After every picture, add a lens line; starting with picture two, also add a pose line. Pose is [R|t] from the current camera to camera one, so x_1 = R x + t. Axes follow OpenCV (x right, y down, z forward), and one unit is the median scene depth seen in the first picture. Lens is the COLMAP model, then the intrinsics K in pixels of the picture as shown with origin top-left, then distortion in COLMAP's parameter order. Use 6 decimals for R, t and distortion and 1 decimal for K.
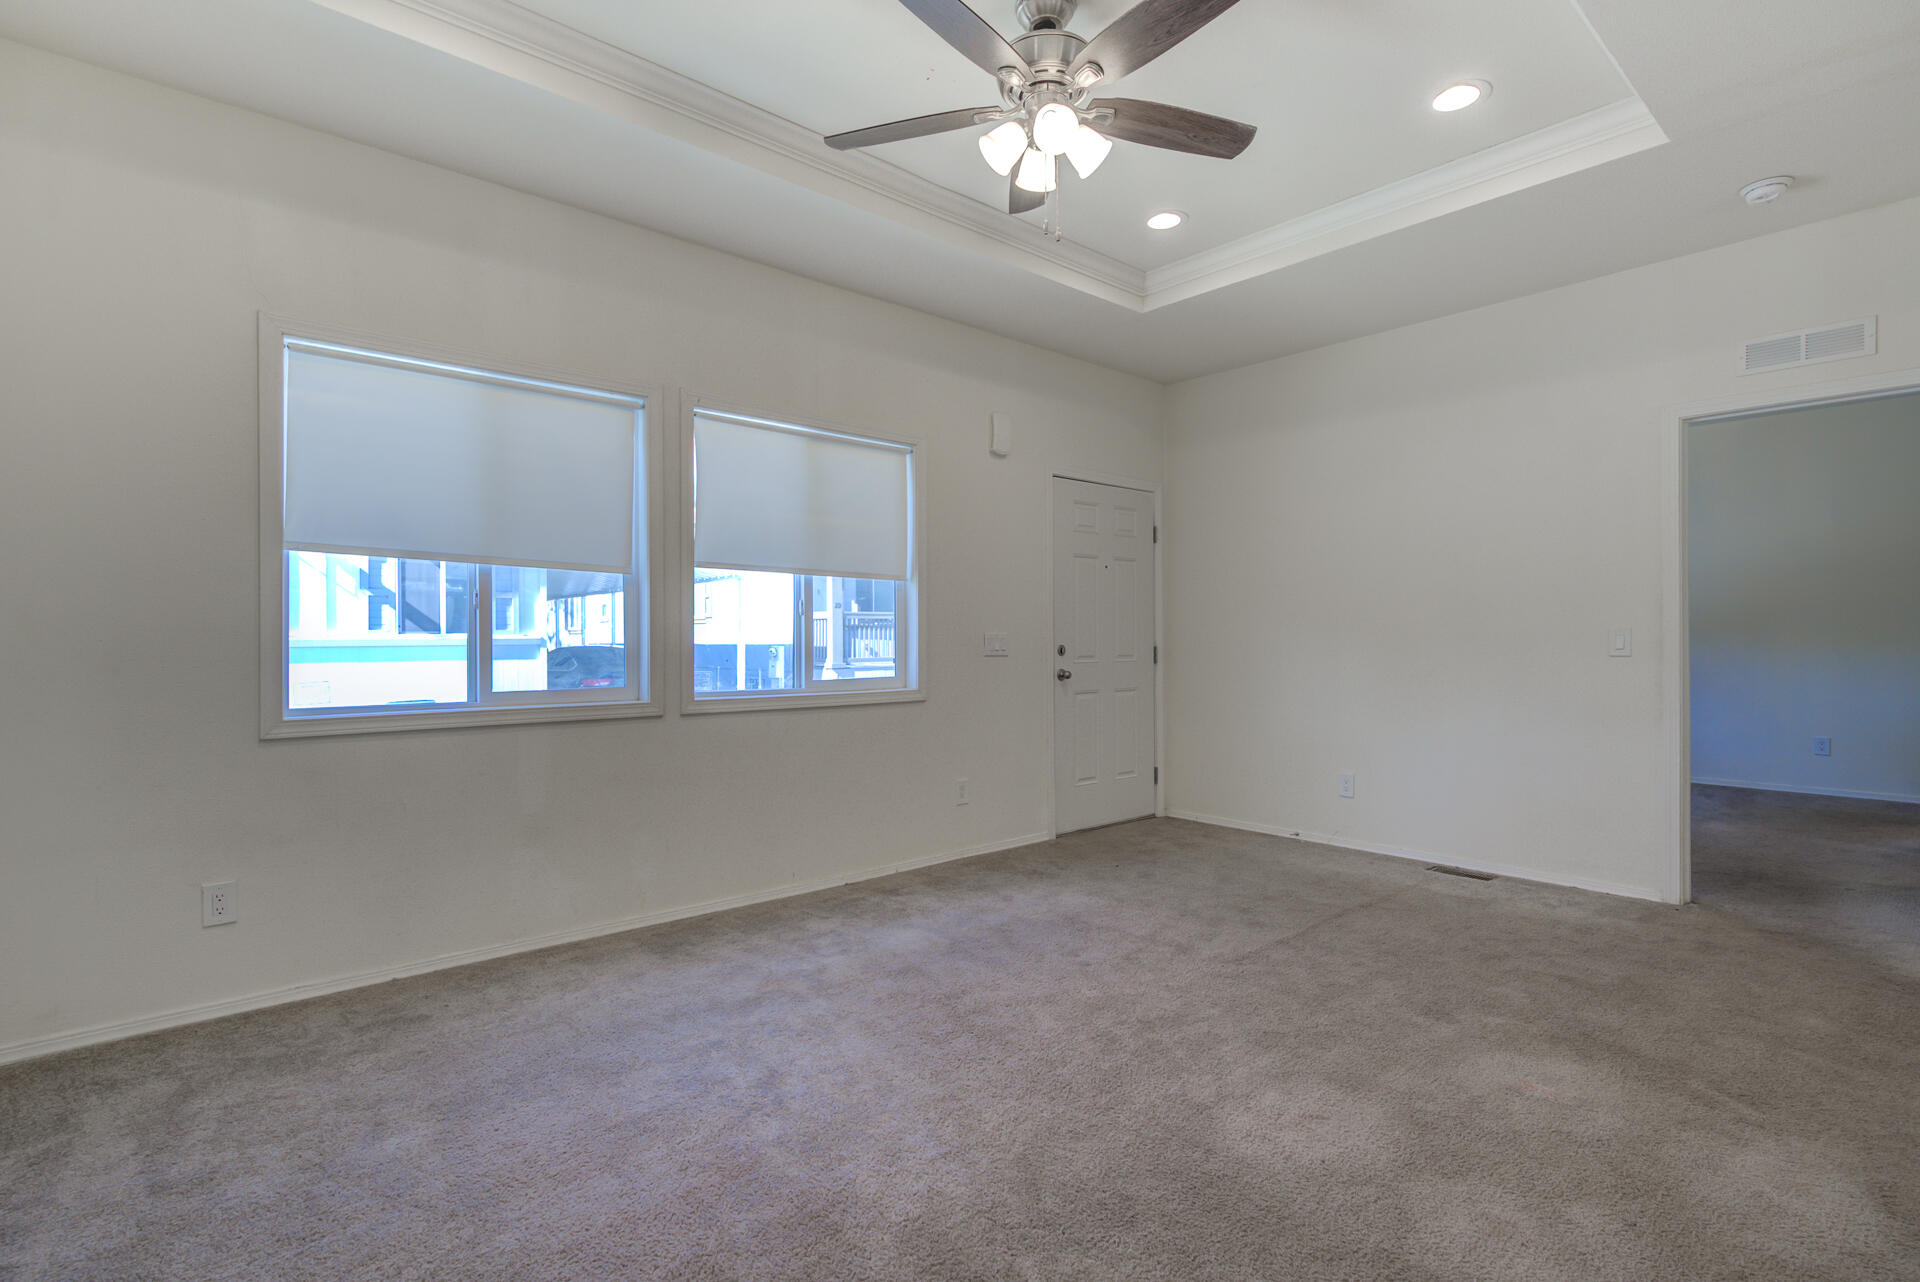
lens RADIAL K [[905.6, 0, 933.3], [0, 905.6, 633.8], [0, 0, 1]] dist [-0.001339, -0.000335]
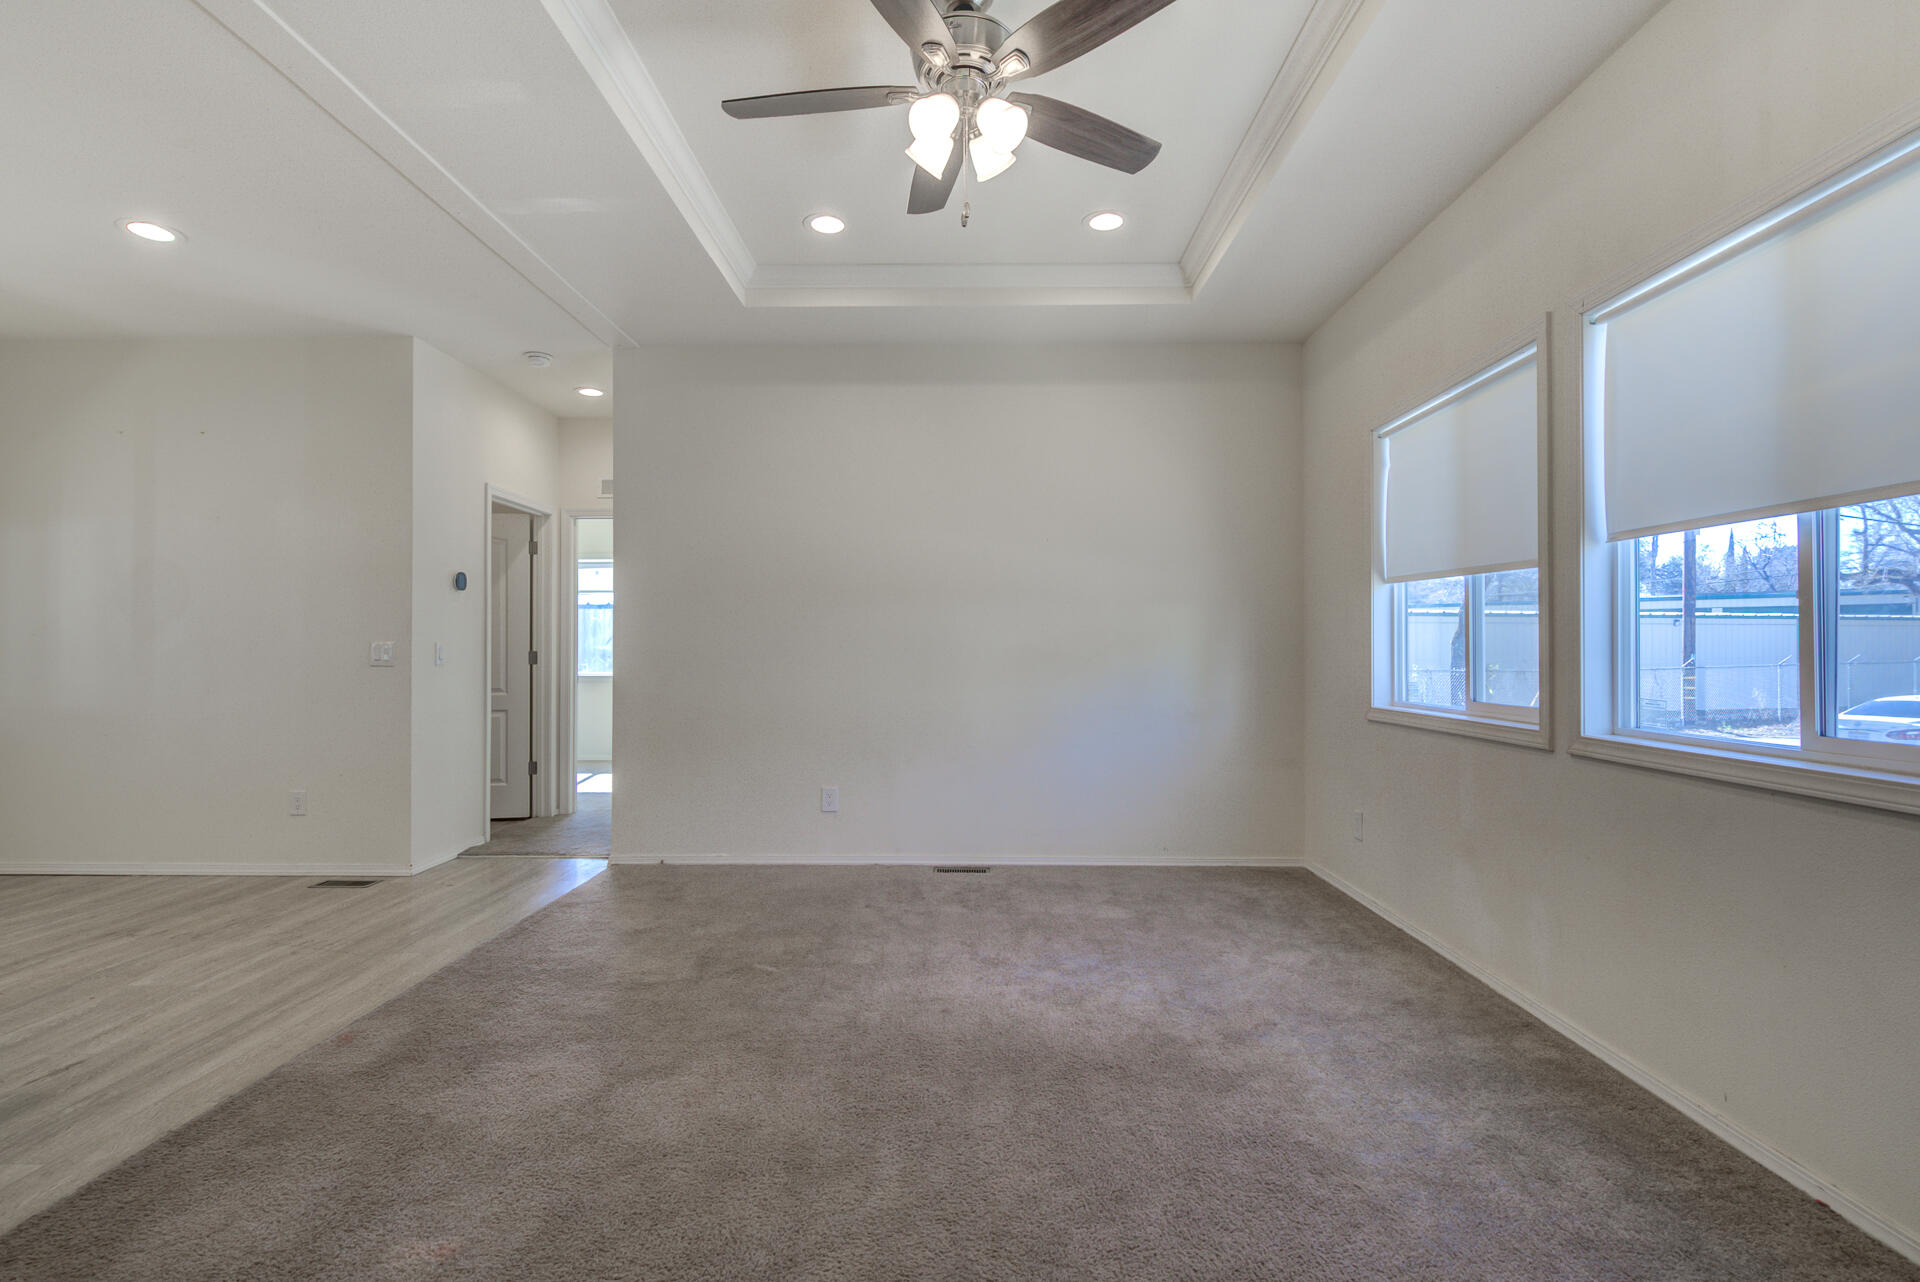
lens RADIAL K [[893.3, 0, 956.9], [0, 893.3, 649.5], [0, 0, 1]] dist [-0.000226, -0.000346]
pose [[-0.657531, 0.002158, -0.753425, 0.556701], [0.007060, 0.999970, -0.003297, 0.004575], [0.753395, -0.007487, -0.657526, 1.054352]]
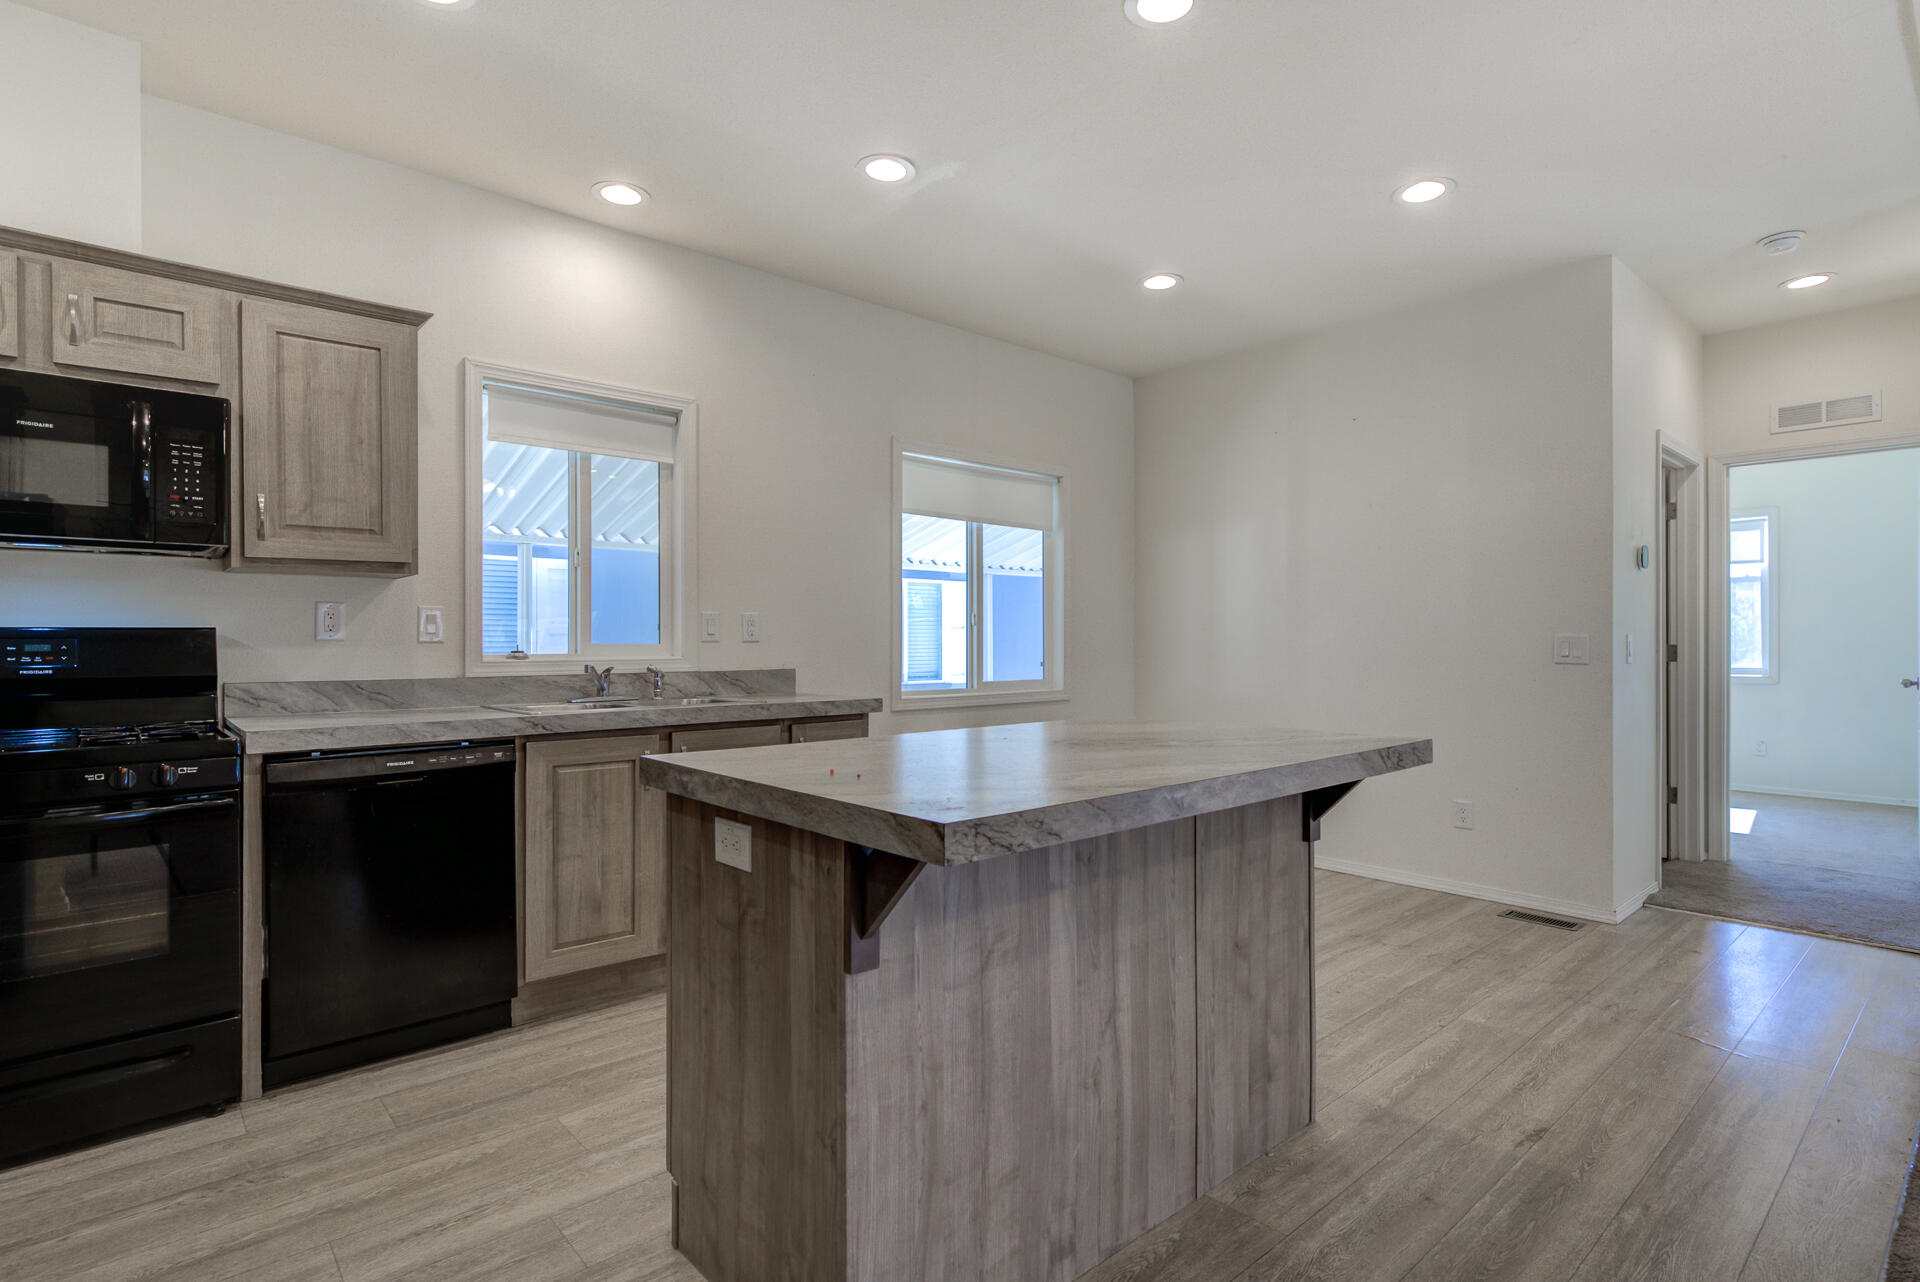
lens RADIAL K [[950.8, 0, 960.0], [0, 950.8, 641.0], [0, 0, 1]] dist [0.002881, -0.001357]
pose [[-0.999776, 0.003406, -0.020870, 0.859630], [0.003518, 0.999980, -0.005306, -0.004478], [0.020852, -0.005379, -0.999768, 0.734150]]
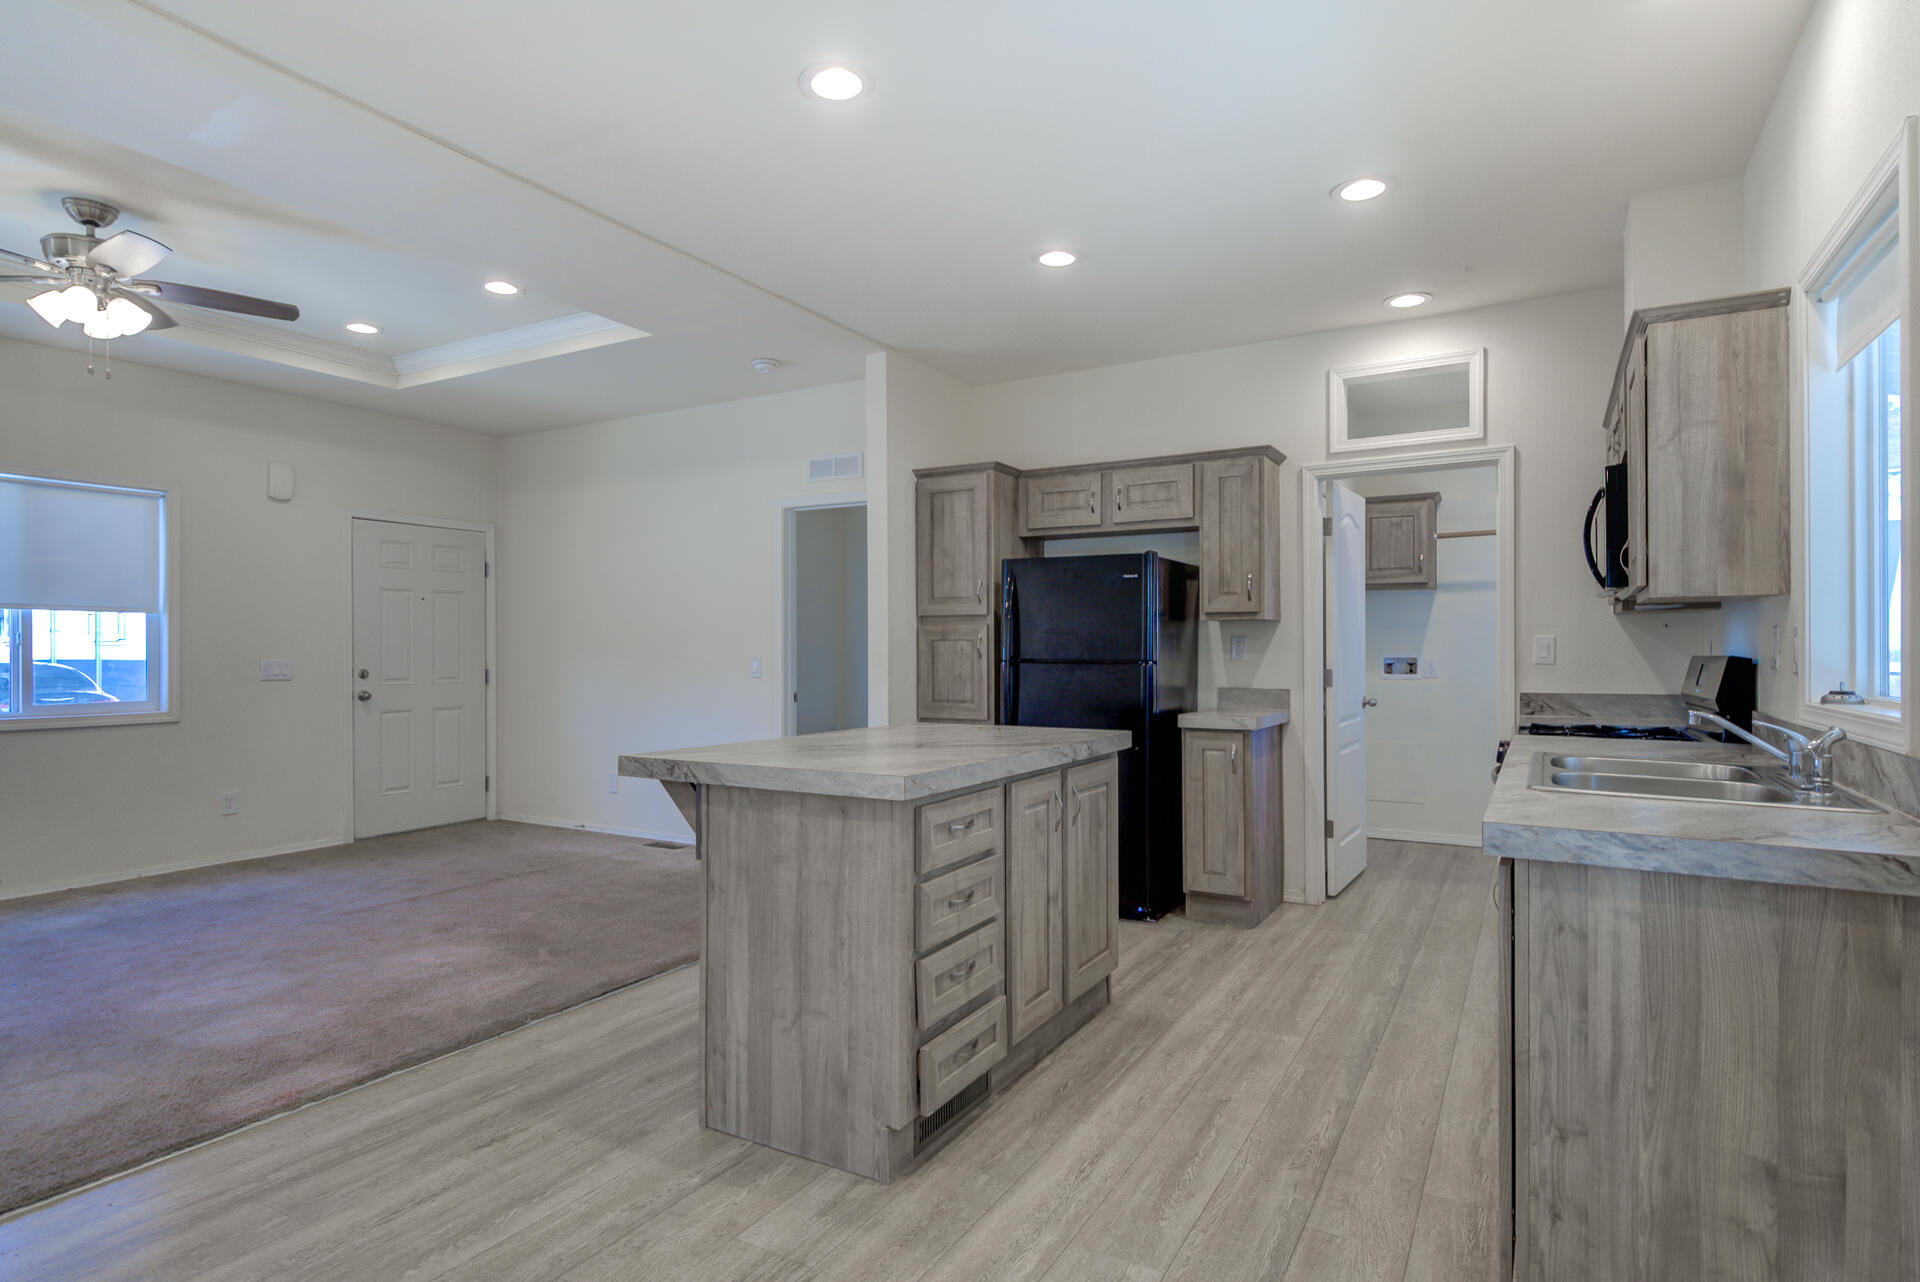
lens RADIAL K [[1006.8, 0, 953.0], [0, 1006.8, 644.3], [0, 0, 1]] dist [0.004885, -0.007093]
pose [[0.944779, 0.002940, 0.327694, 0.562554], [-0.002968, 0.999996, -0.000414, -0.027250], [-0.327694, -0.000582, 0.944784, -0.556565]]
